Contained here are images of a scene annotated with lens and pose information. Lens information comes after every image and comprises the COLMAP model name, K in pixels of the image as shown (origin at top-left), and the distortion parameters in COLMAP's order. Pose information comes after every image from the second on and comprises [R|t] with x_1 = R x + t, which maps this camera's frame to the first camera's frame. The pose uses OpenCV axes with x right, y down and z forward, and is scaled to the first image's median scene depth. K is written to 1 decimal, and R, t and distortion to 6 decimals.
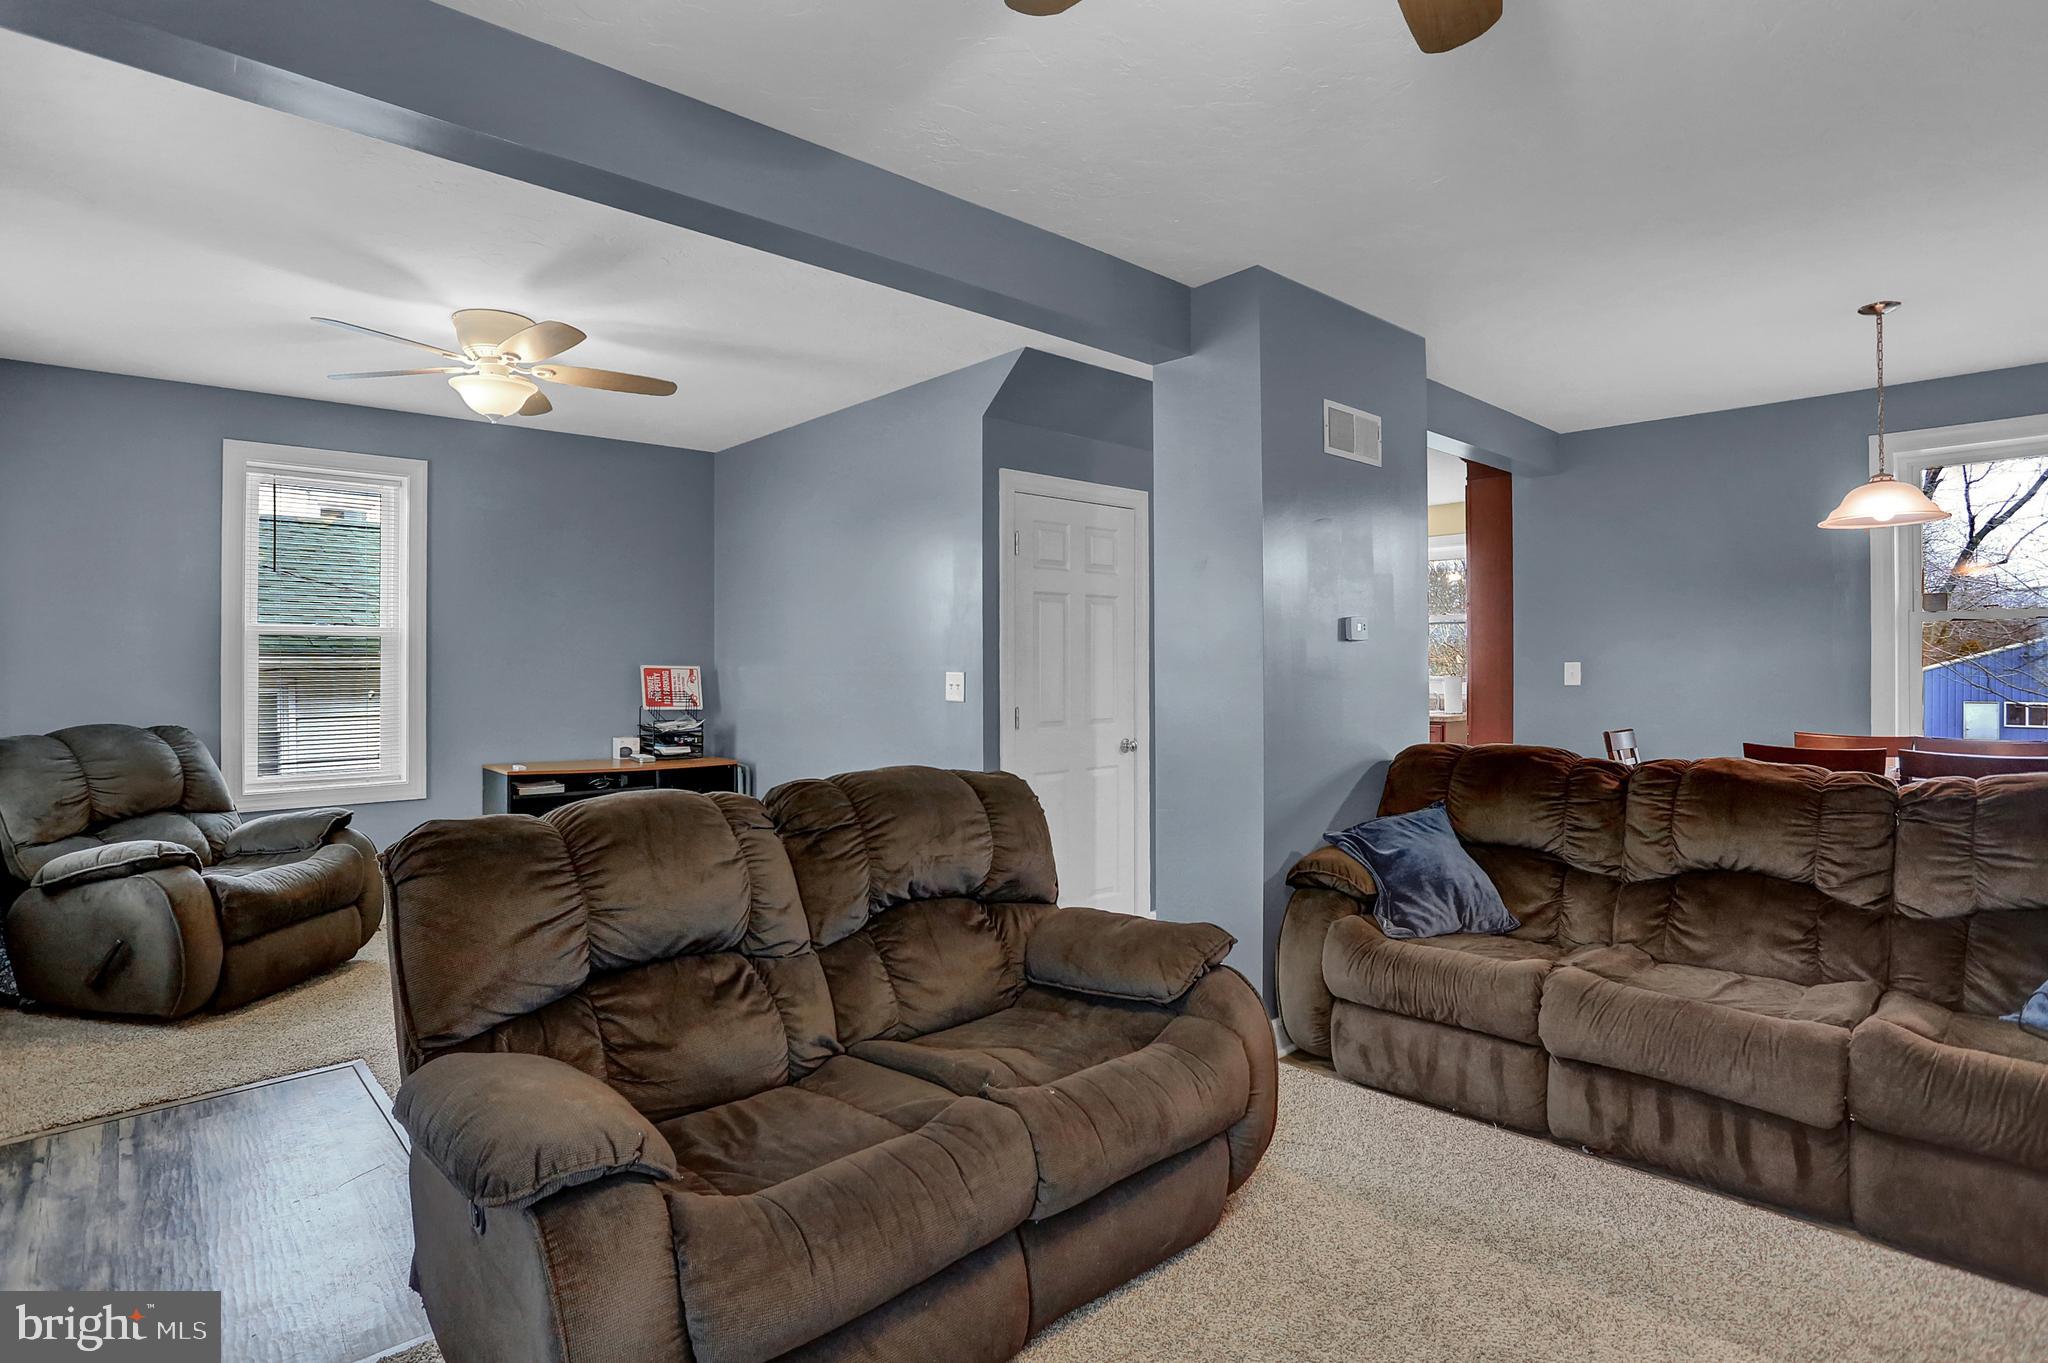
lens RADIAL K [[1025.8, 0, 1025.0], [0, 1025.8, 726.2], [0, 0, 1]] dist [-0.080365, 0.033148]
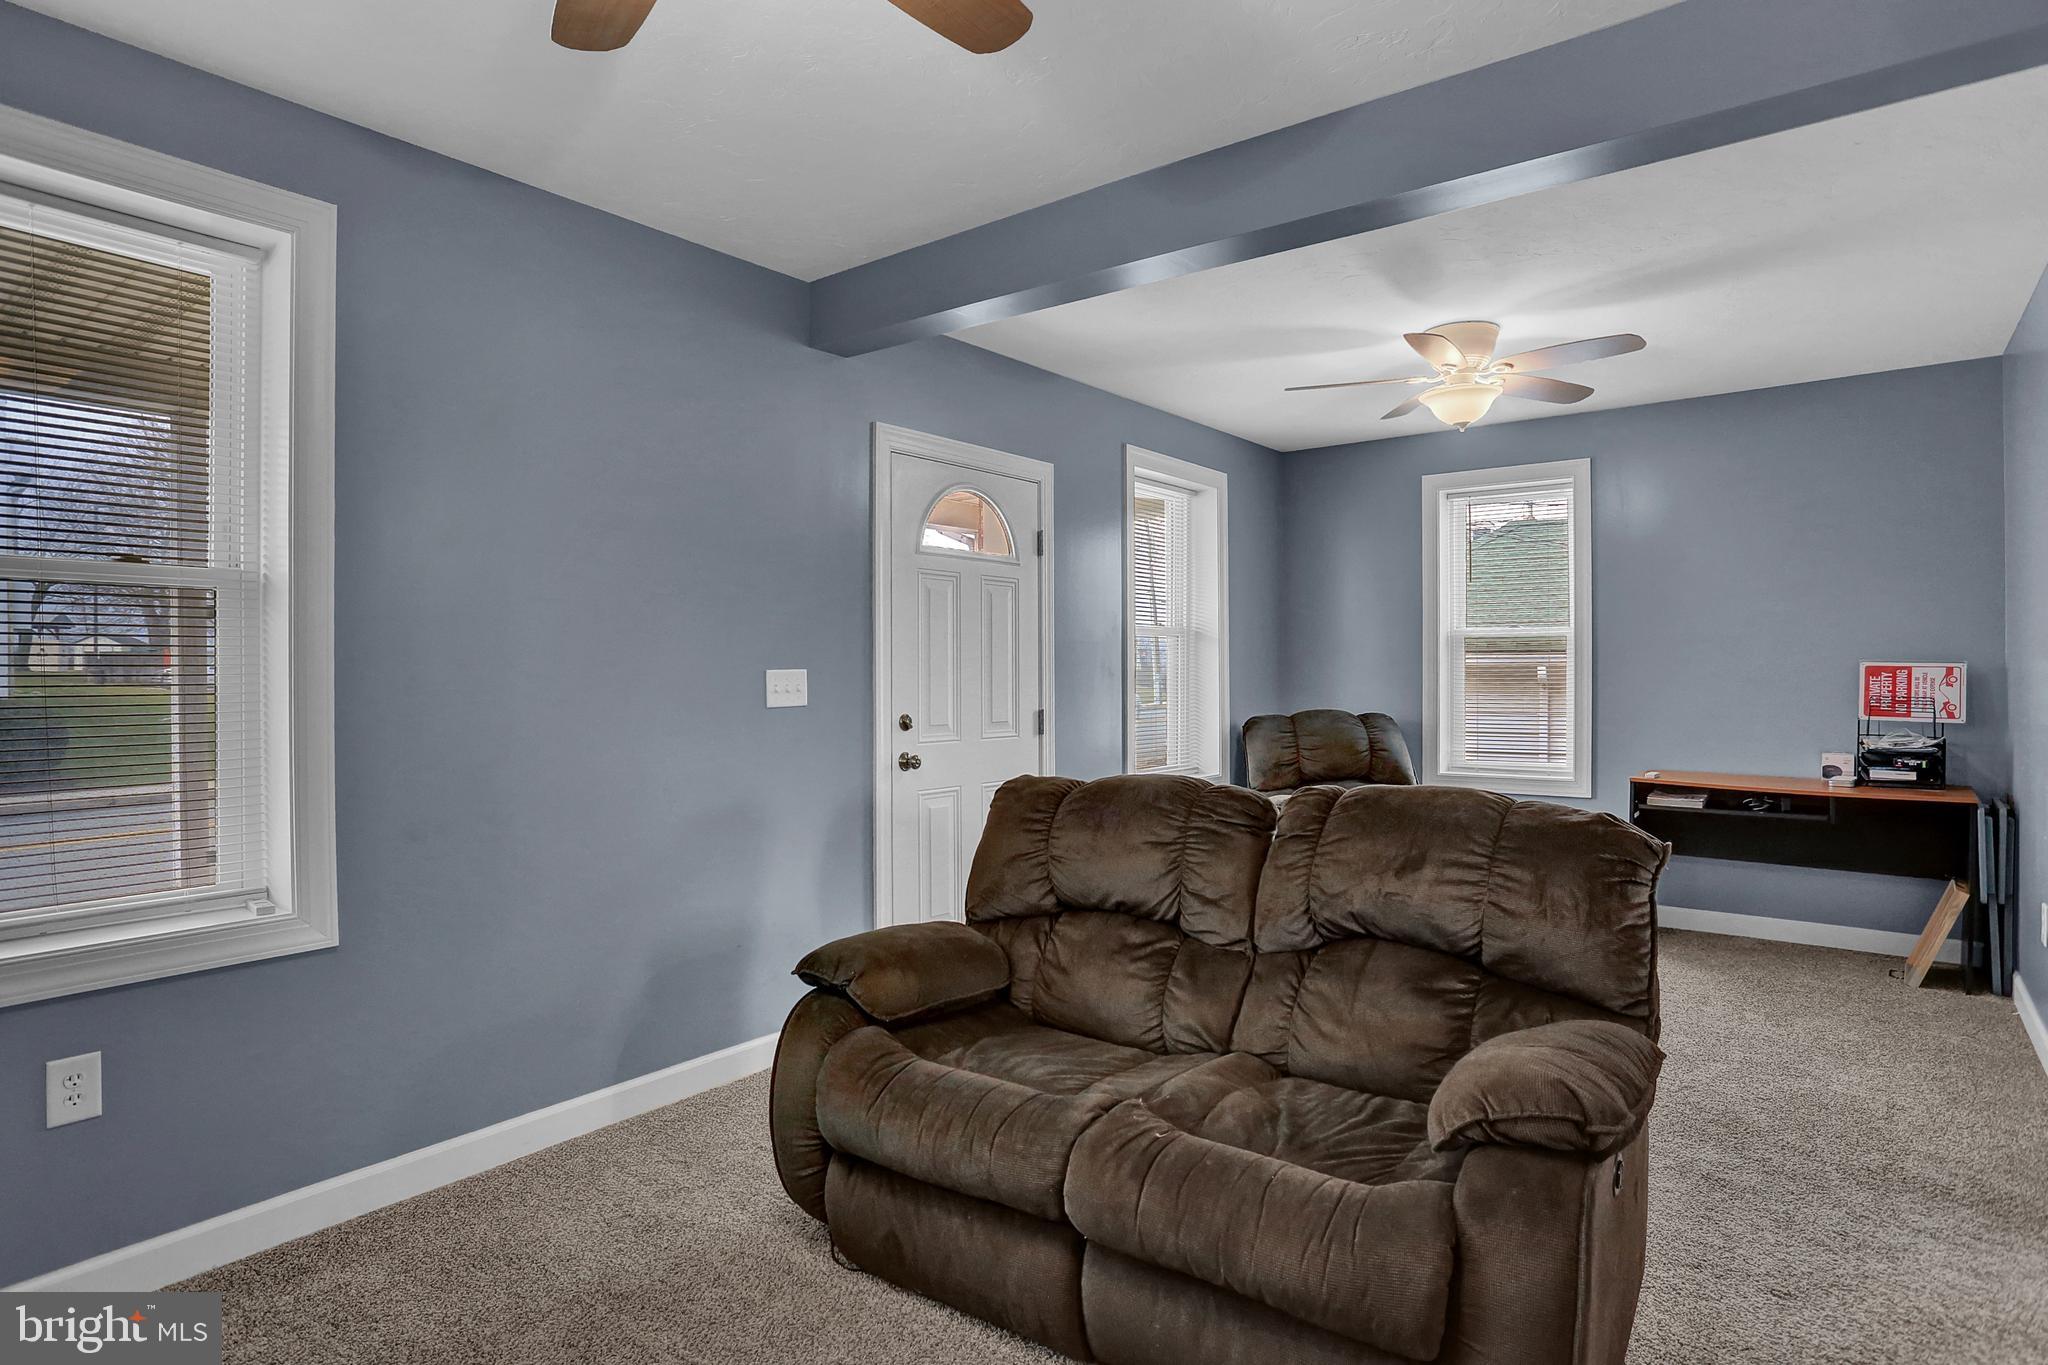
lens RADIAL K [[1080.1, 0, 1024.0], [0, 1080.1, 682.5], [0, 0, 1]] dist [-0.027886, 0.001298]
pose [[0.191338, 0.009476, -0.981478, 0.350094], [-0.048704, 0.998813, 0.000148, -0.015731], [0.980315, 0.047774, 0.191572, 0.248312]]
